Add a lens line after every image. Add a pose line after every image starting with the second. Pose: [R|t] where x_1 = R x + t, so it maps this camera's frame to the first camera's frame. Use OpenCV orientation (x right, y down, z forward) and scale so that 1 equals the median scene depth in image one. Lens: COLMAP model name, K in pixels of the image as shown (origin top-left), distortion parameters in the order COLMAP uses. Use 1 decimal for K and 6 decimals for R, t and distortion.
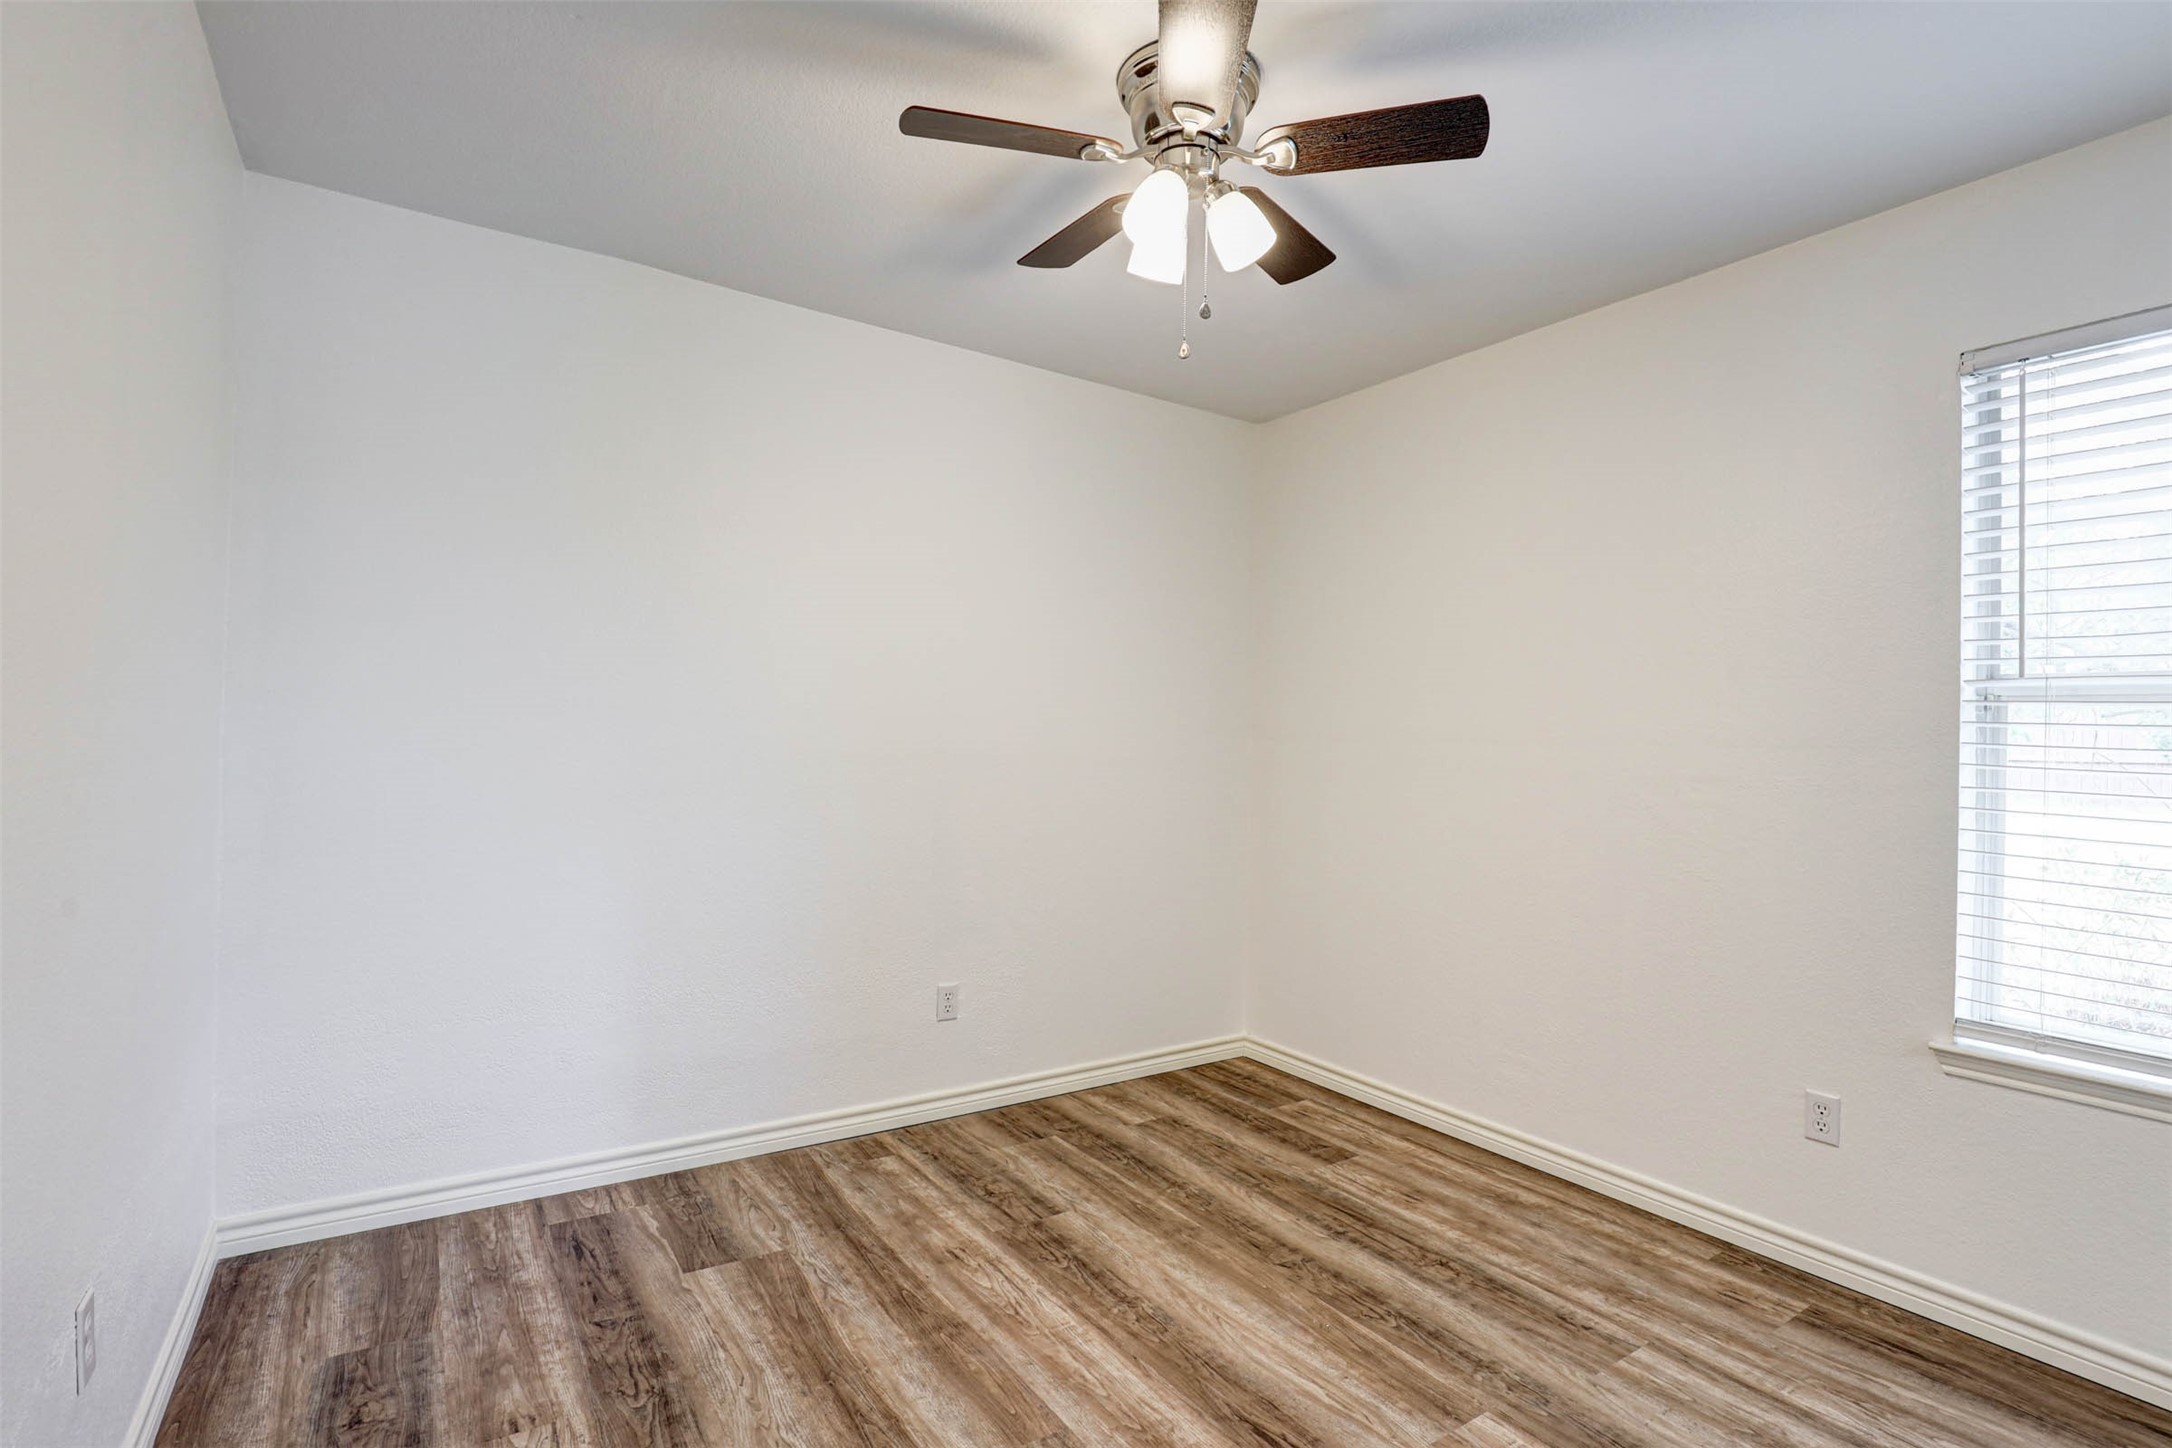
lens RADIAL K [[1000.8, 0, 1089.0], [0, 1000.8, 729.6], [0, 0, 1]] dist [-0.022746, 0.002379]
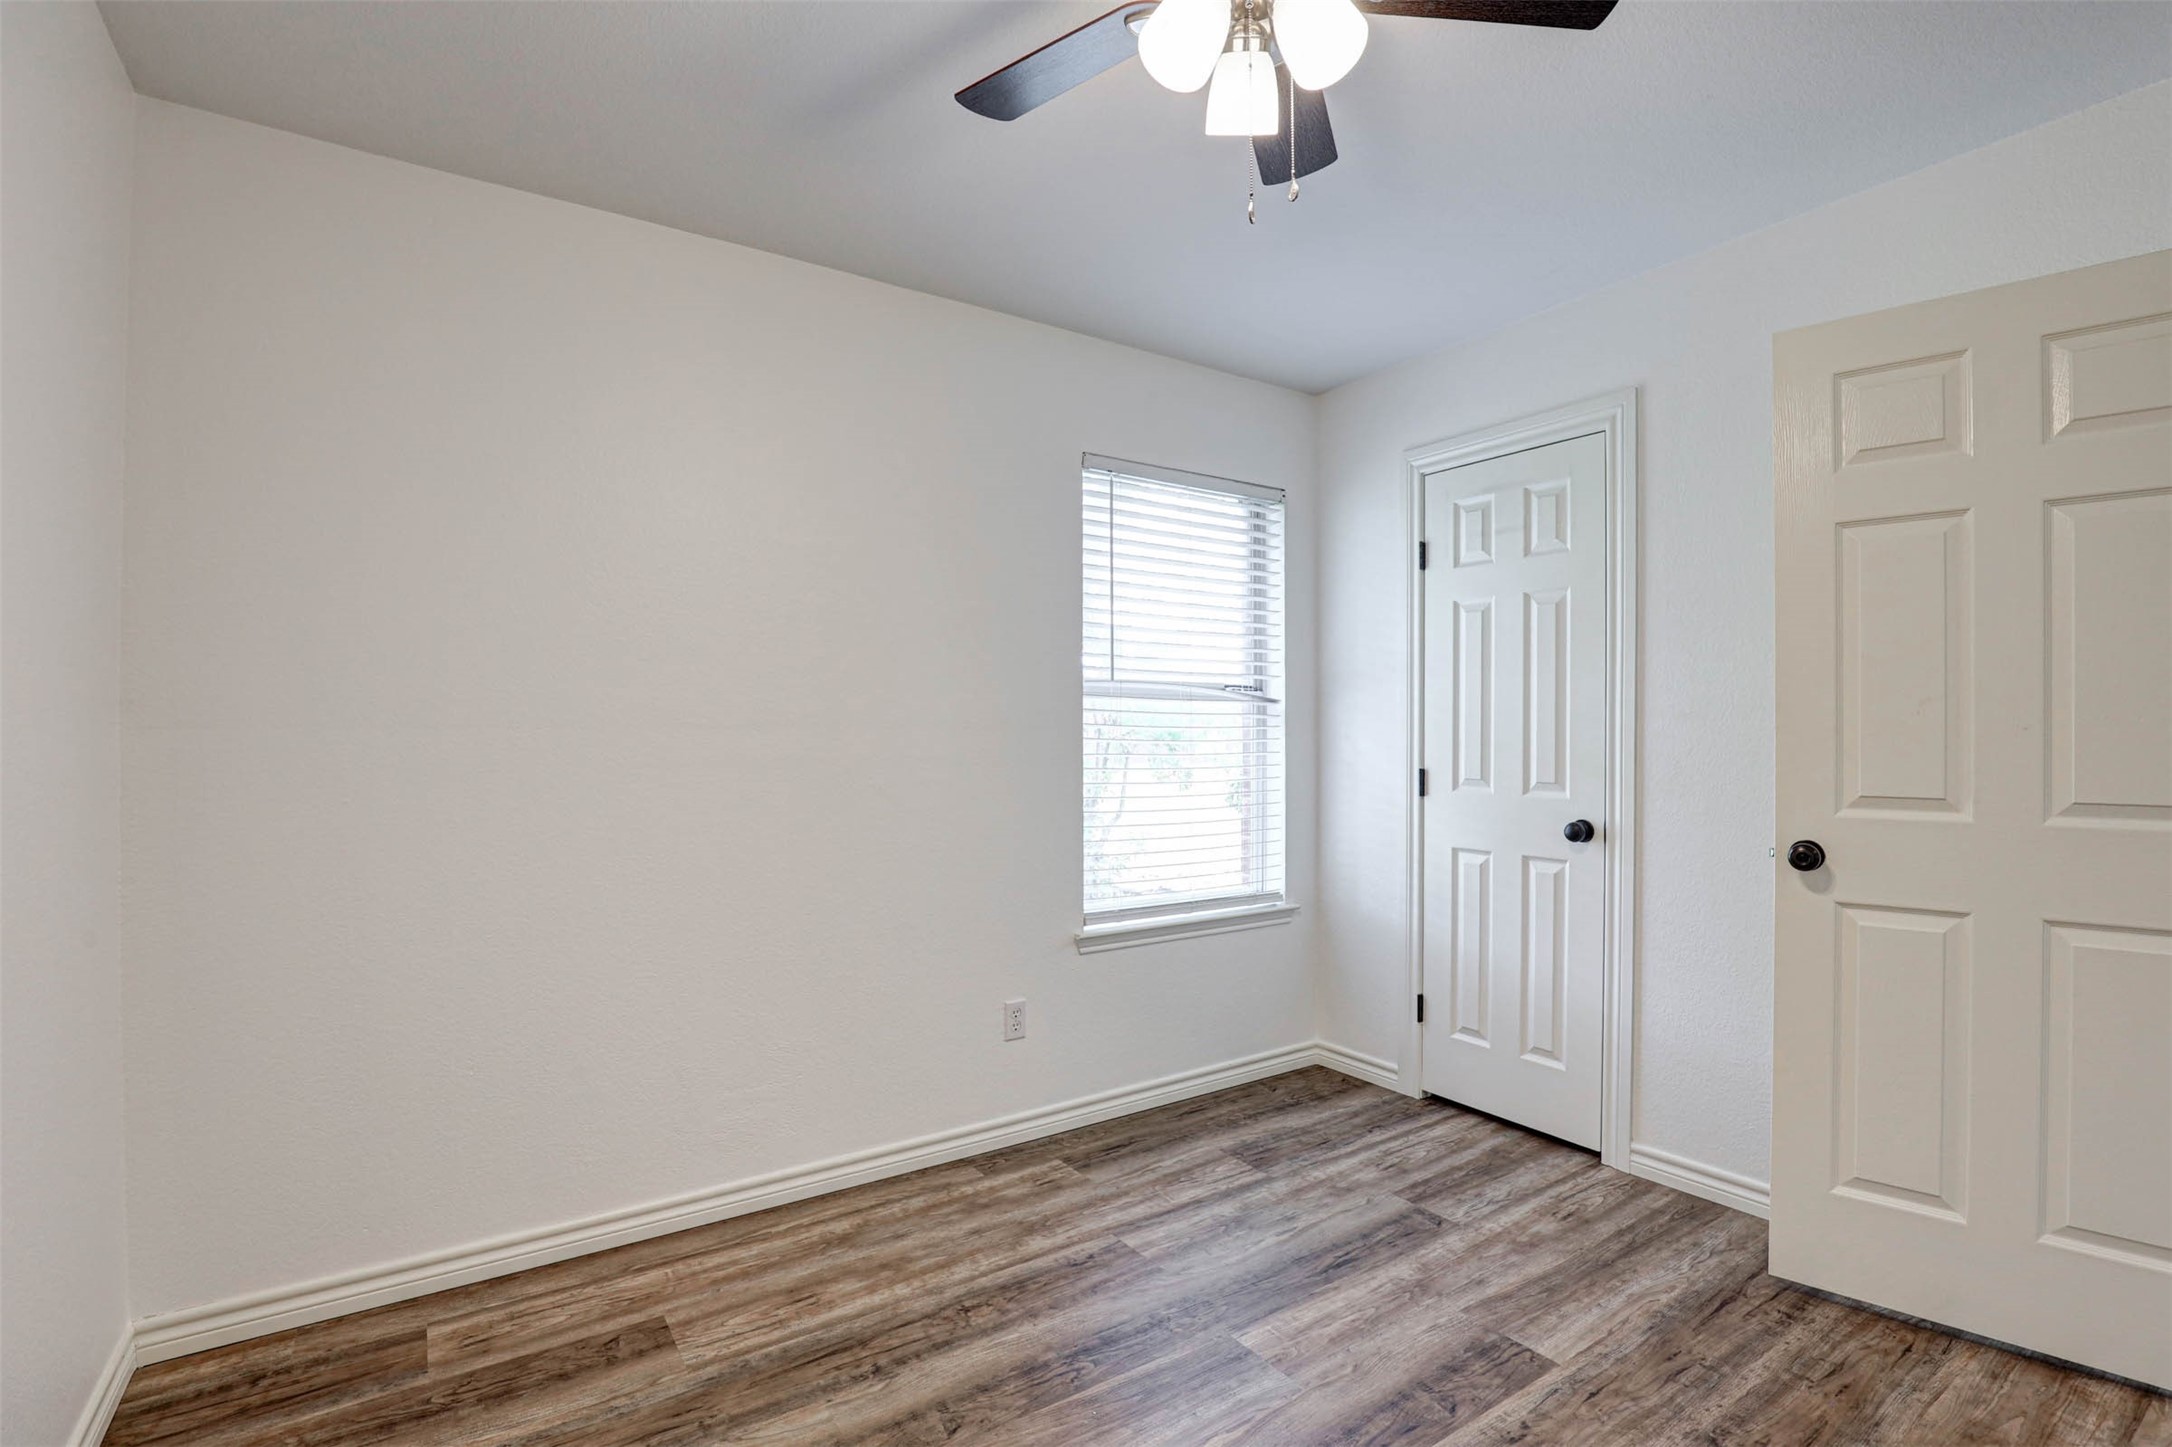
lens RADIAL K [[1000.8, 0, 1090.6], [0, 1000.8, 727.4], [0, 0, 1]] dist [-0.022746, 0.002379]
pose [[0.013267, -0.010967, 0.999852, -0.511769], [-0.007424, 0.999911, 0.011066, 0.002007], [-0.999884, -0.007570, 0.013184, 0.844136]]
